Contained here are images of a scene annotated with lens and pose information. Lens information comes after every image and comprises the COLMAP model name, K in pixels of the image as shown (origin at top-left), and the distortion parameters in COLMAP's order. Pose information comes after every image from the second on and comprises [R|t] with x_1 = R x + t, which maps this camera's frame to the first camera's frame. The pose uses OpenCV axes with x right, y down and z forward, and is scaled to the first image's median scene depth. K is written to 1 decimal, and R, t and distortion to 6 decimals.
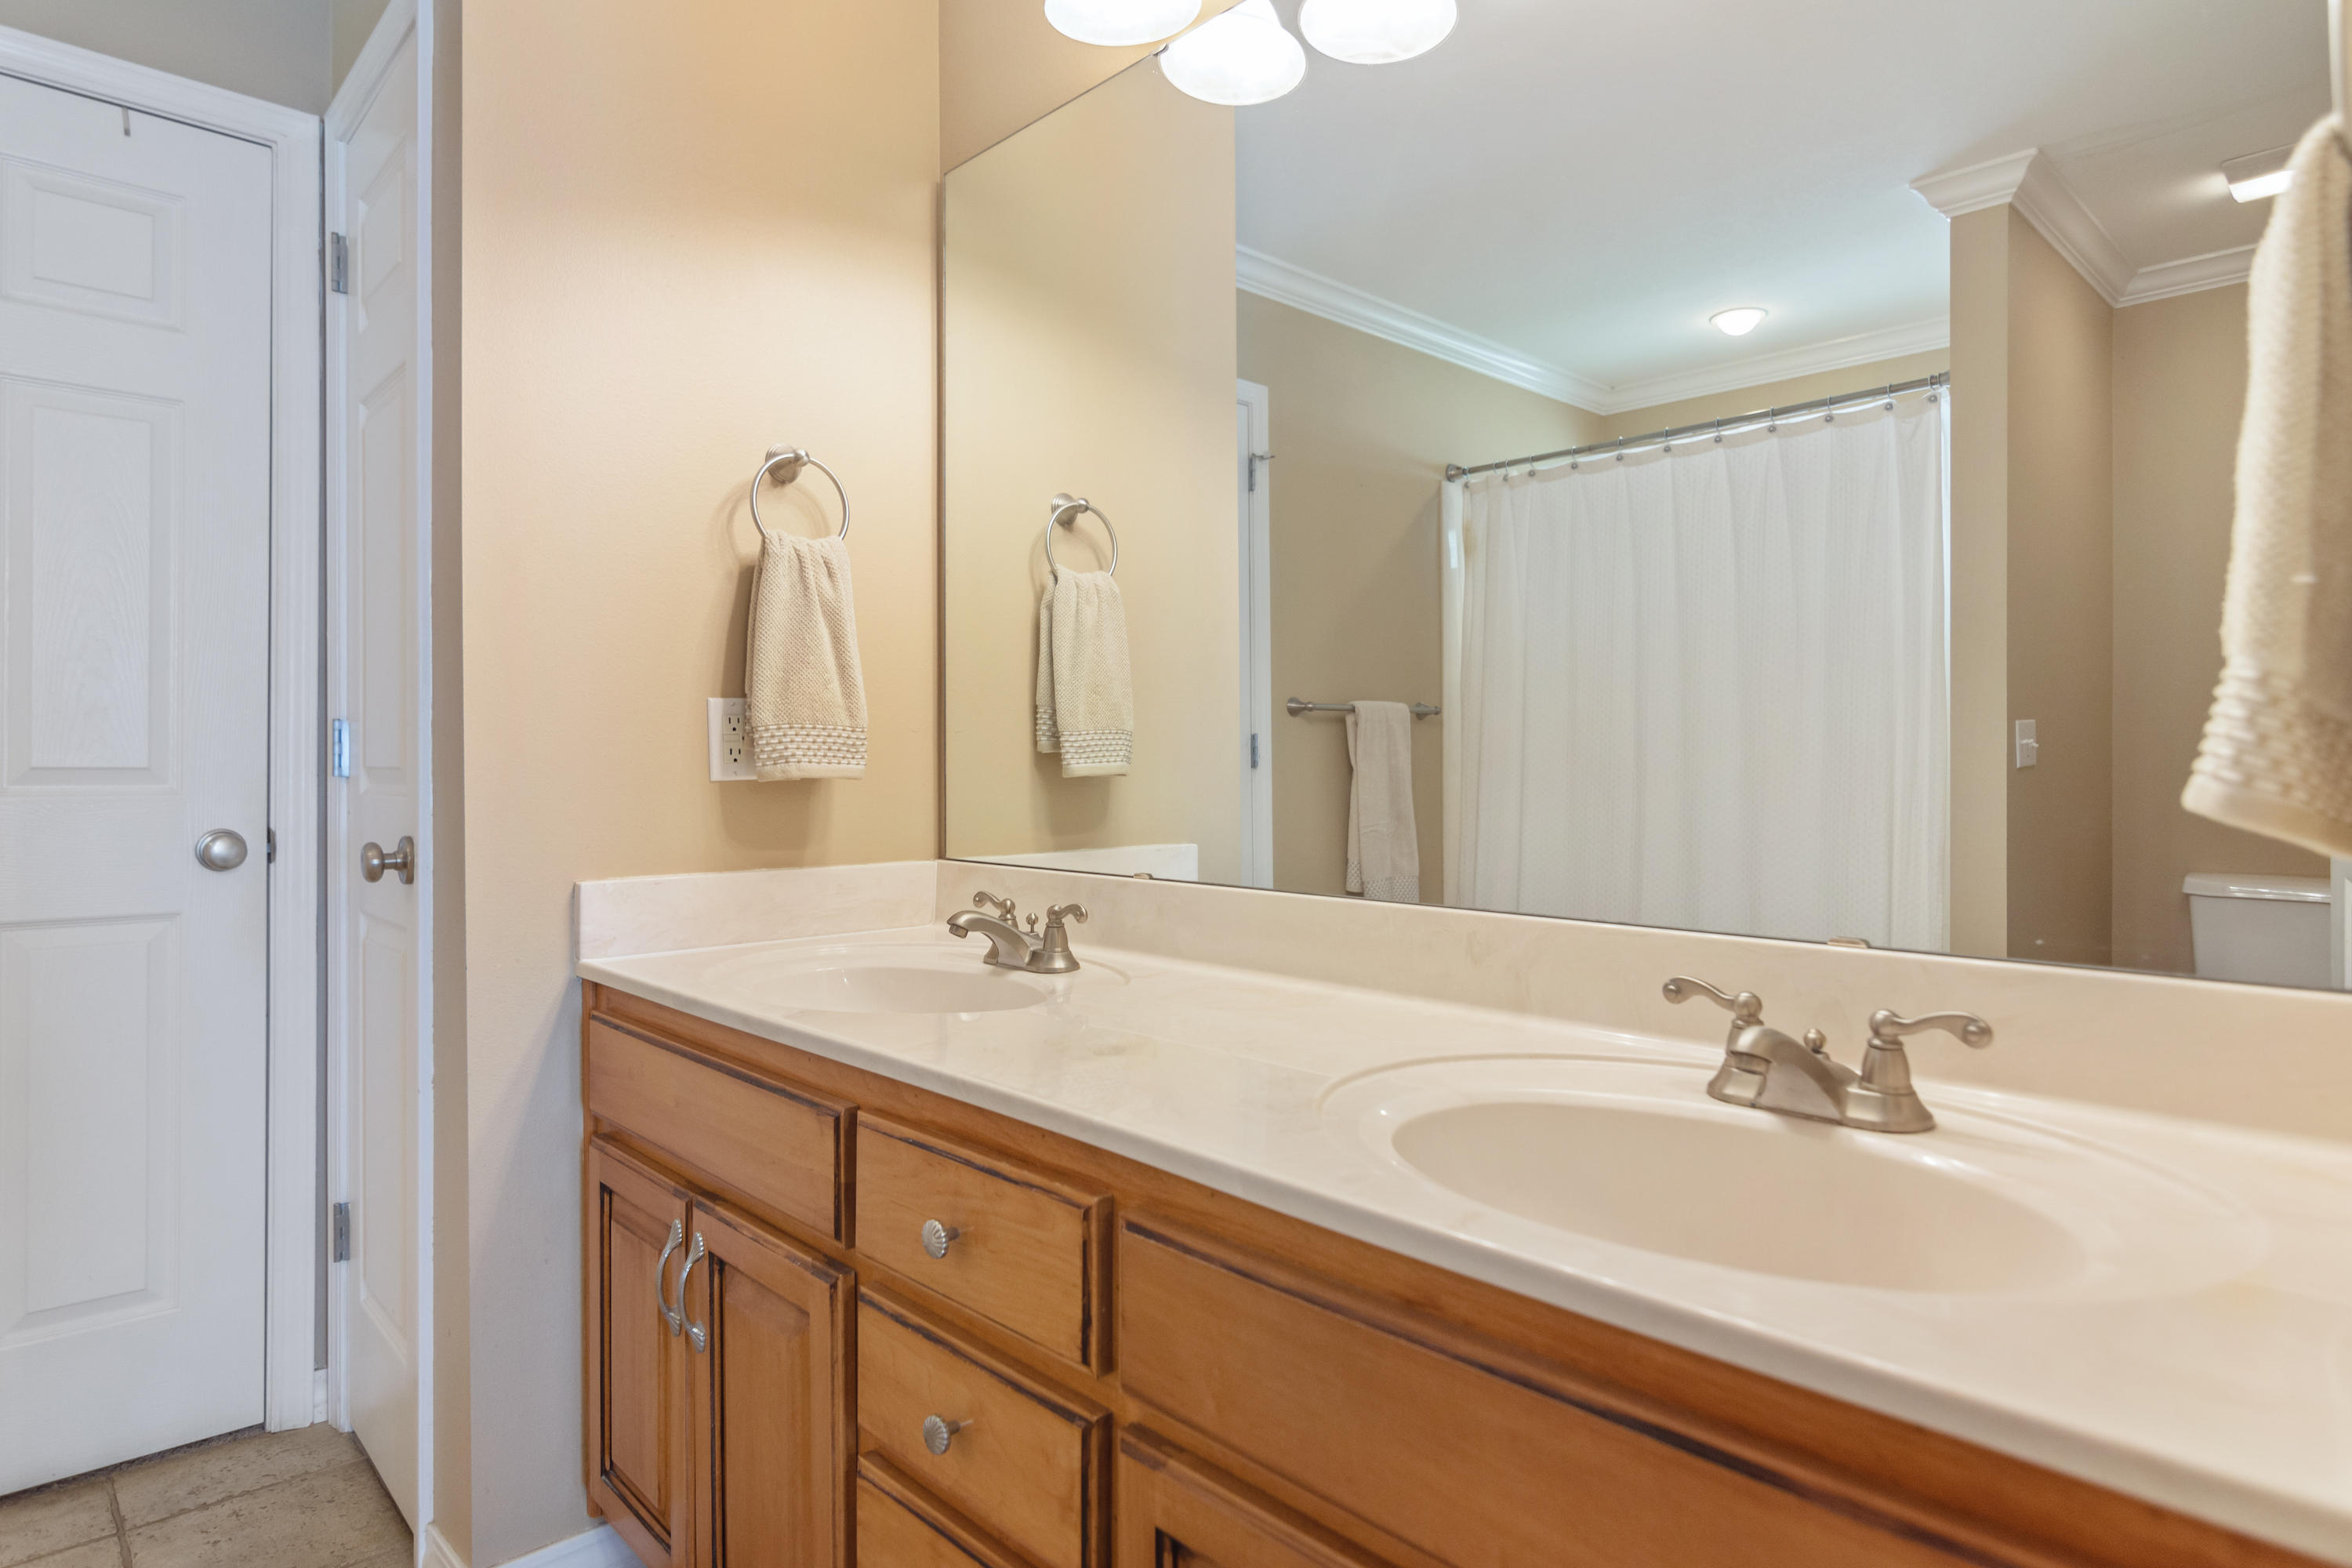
lens RADIAL K [[1273.5, 0, 1150.4], [0, 1273.5, 743.8], [0, 0, 1]] dist [-0.001156, -0.001432]
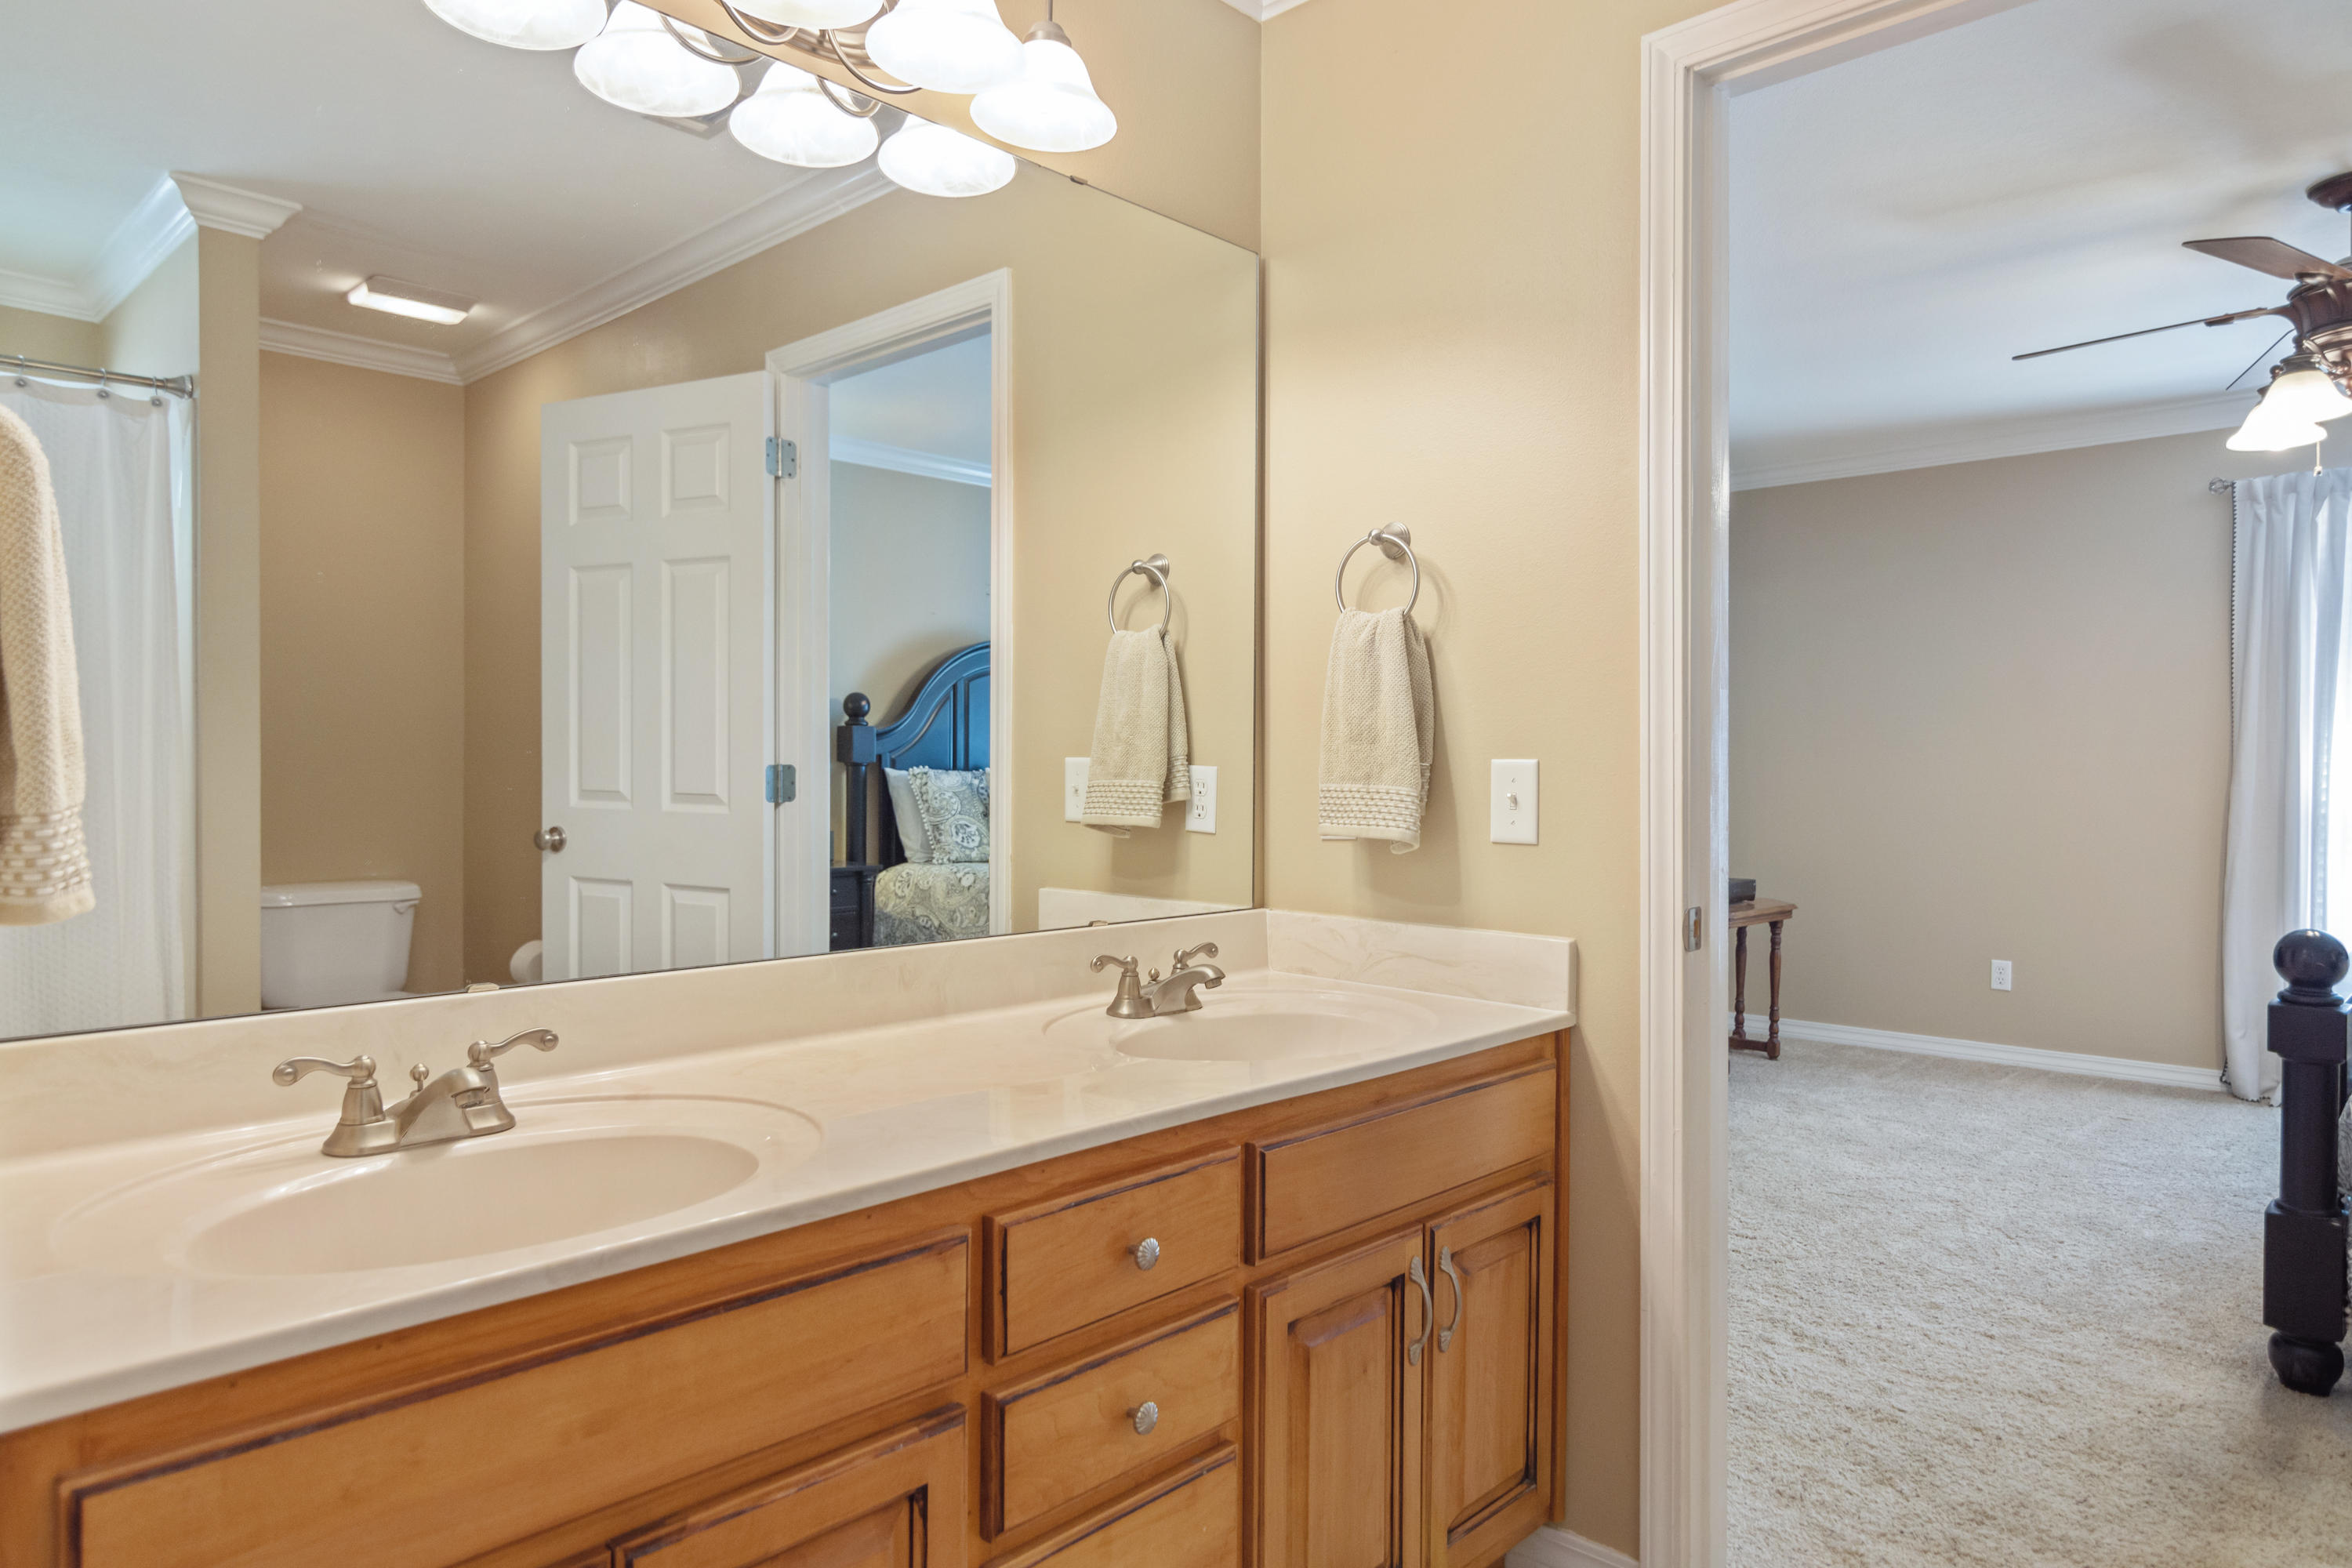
lens RADIAL K [[1442.0, 0, 1177.3], [0, 1442.0, 791.4], [0, 0, 1]] dist [-0.019053, 0.000687]
pose [[-0.046457, -0.012087, 0.998847, -1.347568], [-0.012048, 0.999861, 0.011539, -0.047683], [-0.998848, -0.011498, -0.046596, 0.939468]]
